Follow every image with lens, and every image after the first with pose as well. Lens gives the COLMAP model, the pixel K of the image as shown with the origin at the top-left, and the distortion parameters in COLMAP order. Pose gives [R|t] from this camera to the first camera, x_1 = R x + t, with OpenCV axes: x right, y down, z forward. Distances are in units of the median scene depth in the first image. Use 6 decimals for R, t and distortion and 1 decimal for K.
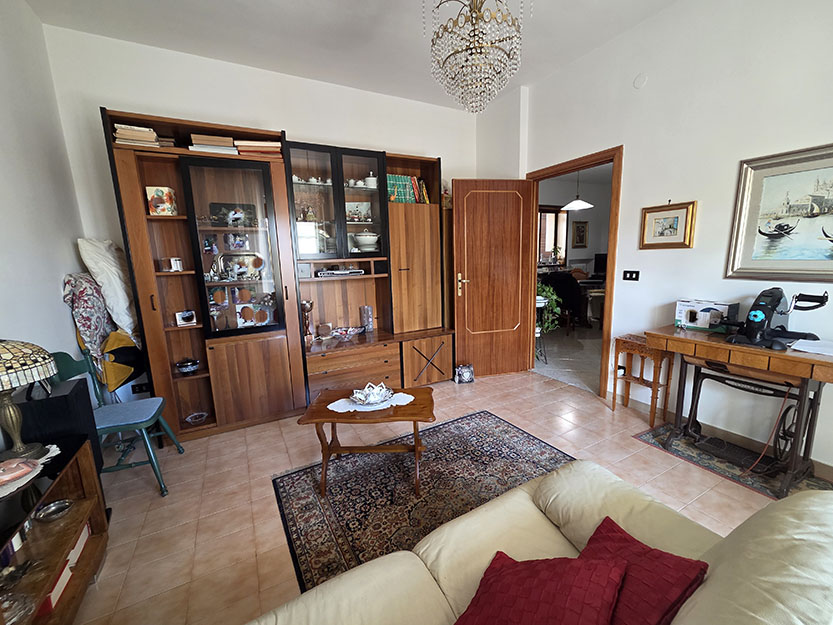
lens RADIAL K [[341.9, 0, 415.6], [0, 341.9, 315.3], [0, 0, 1]] dist [0.004700, -0.000772]
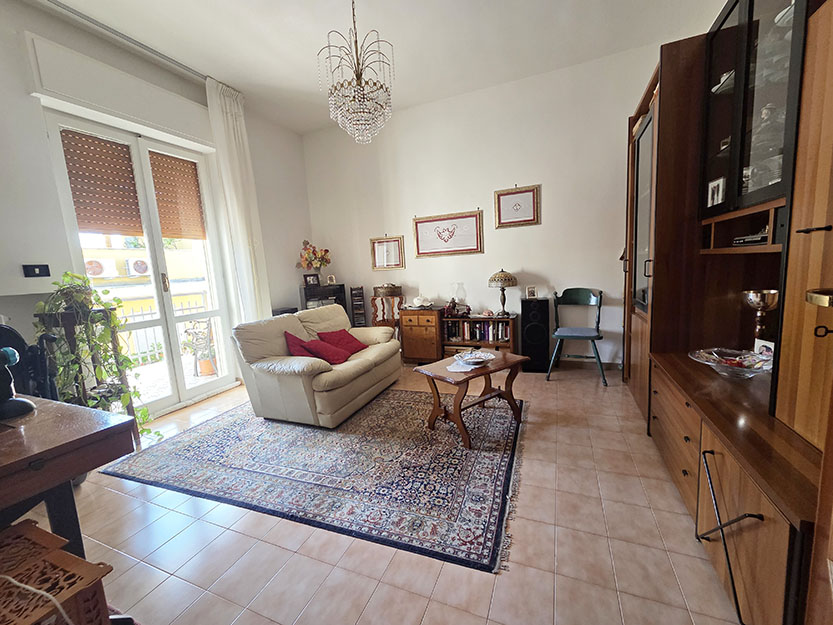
lens RADIAL K [[341.9, 0, 416.3], [0, 341.9, 314.3], [0, 0, 1]] dist [0.004700, -0.000772]
pose [[-0.773940, 0.162596, -0.612029, 0.589744], [-0.023042, 0.958604, 0.283807, -0.195205], [0.632840, 0.233752, -0.738156, 1.401203]]
